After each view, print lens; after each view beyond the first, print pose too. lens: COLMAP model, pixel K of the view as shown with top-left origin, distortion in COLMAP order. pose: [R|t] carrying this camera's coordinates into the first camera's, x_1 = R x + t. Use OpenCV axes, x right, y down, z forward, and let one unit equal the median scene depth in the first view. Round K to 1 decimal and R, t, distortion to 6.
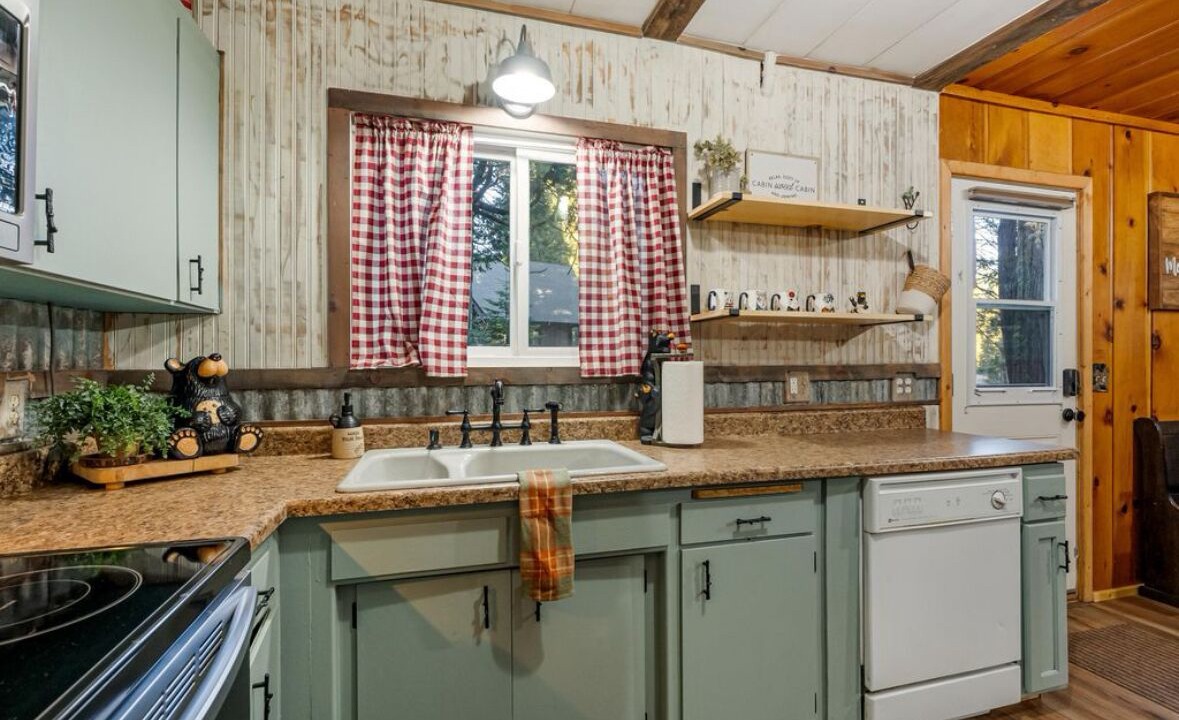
lens RADIAL K [[548.1, 0, 590.5], [0, 548.1, 360.0], [0, 0, 1]] dist [-0.002980, 0.001112]
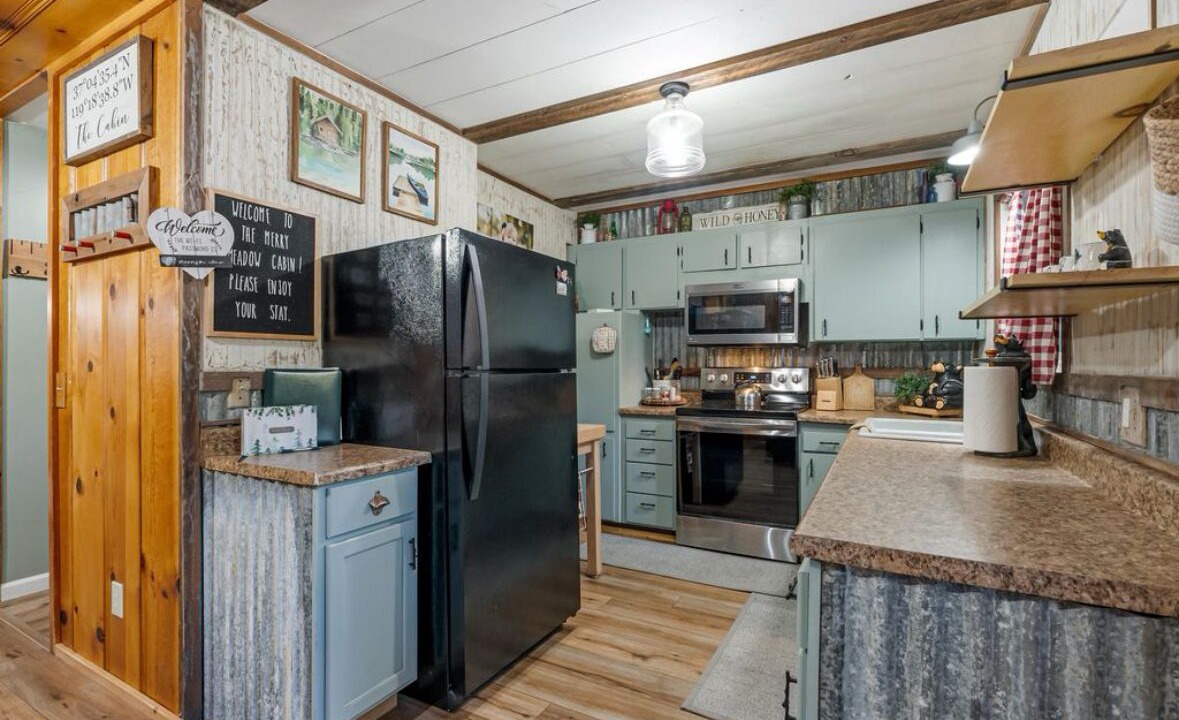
lens RADIAL K [[548.1, 0, 588.8], [0, 548.1, 361.8], [0, 0, 1]] dist [-0.002980, 0.001112]
pose [[-0.711090, -0.000243, -0.703101, 1.408613], [0.002751, 0.999991, -0.003127, -0.005711], [0.703096, -0.004158, -0.711083, 1.247396]]
